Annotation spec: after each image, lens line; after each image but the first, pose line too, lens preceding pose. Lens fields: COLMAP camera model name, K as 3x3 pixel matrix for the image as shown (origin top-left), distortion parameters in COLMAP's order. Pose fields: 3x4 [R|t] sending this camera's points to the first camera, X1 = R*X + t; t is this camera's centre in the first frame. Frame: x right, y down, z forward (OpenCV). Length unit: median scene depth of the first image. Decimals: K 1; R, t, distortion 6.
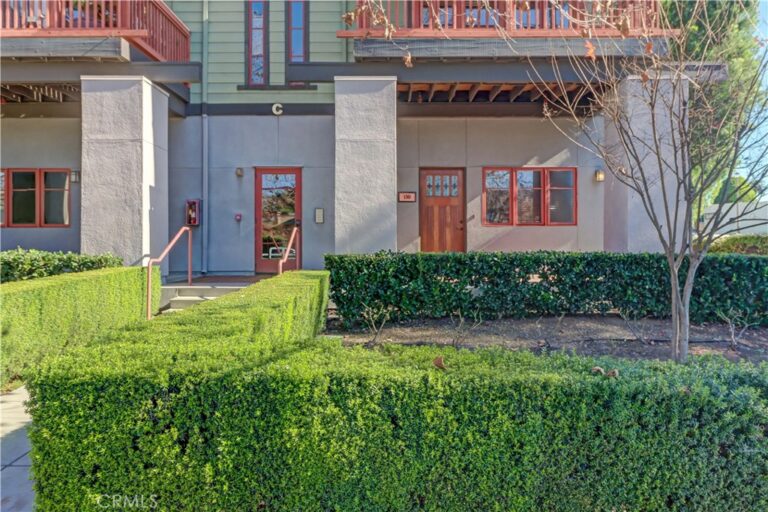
lens RADIAL K [[531.8, 0, 383.6], [0, 531.8, 256.6], [0, 0, 1]] dist [0.002291, 0.000097]
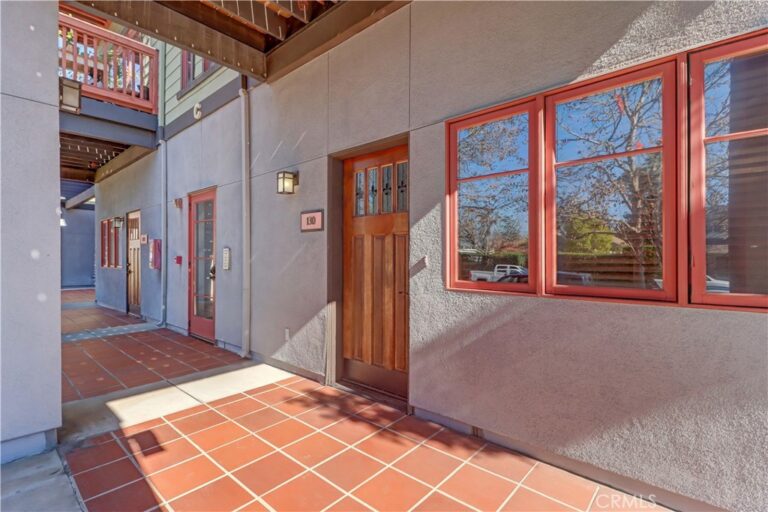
lens RADIAL K [[357.1, 0, 384.5], [0, 357.1, 253.9], [0, 0, 1]] dist [0.016885, -0.001729]
pose [[0.756987, -0.003641, -0.653420, 0.308015], [0.001818, 0.999992, -0.003465, -0.080383], [0.653428, 0.001435, 0.756988, 0.796601]]
